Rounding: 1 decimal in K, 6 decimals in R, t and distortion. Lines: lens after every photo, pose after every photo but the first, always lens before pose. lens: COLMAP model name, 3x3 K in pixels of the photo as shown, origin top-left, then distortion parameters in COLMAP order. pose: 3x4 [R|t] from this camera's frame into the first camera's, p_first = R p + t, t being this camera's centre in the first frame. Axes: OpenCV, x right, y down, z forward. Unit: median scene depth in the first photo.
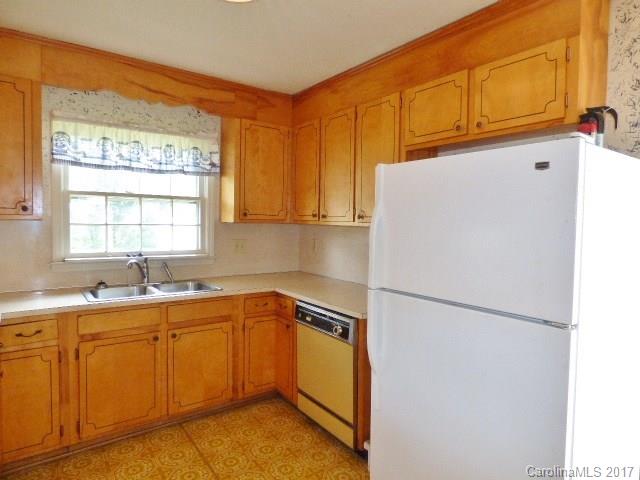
lens RADIAL K [[386.4, 0, 314.4], [0, 386.4, 239.0], [0, 0, 1]] dist [-0.015554, -0.000079]
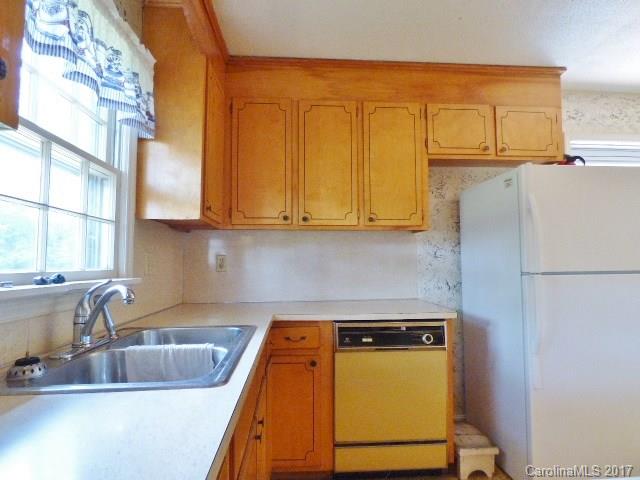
lens RADIAL K [[386.4, 0, 317.9], [0, 386.4, 238.3], [0, 0, 1]] dist [-0.015554, -0.000079]
pose [[0.532921, 0.032008, 0.845559, -0.703929], [0.054475, 0.995913, -0.072033, 0.045577], [-0.844409, 0.084450, 0.529000, 0.604257]]
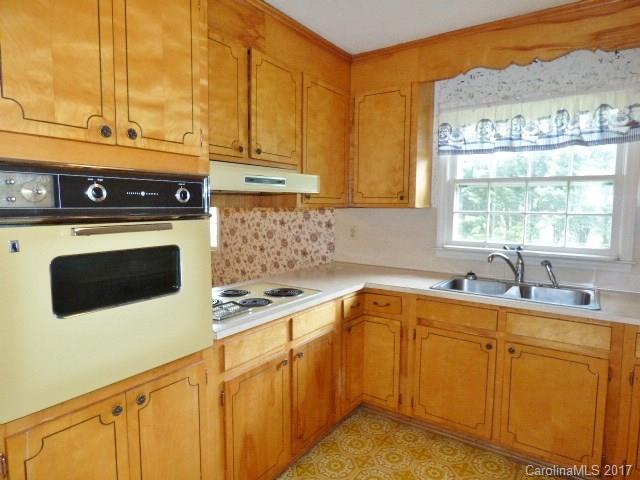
lens RADIAL K [[386.4, 0, 317.3], [0, 386.4, 239.3], [0, 0, 1]] dist [-0.015554, -0.000079]
pose [[0.330149, 0.066629, -0.941574, 0.224083], [-0.047032, 0.997428, 0.054091, -0.005036], [0.942757, 0.026426, 0.332433, 0.318879]]
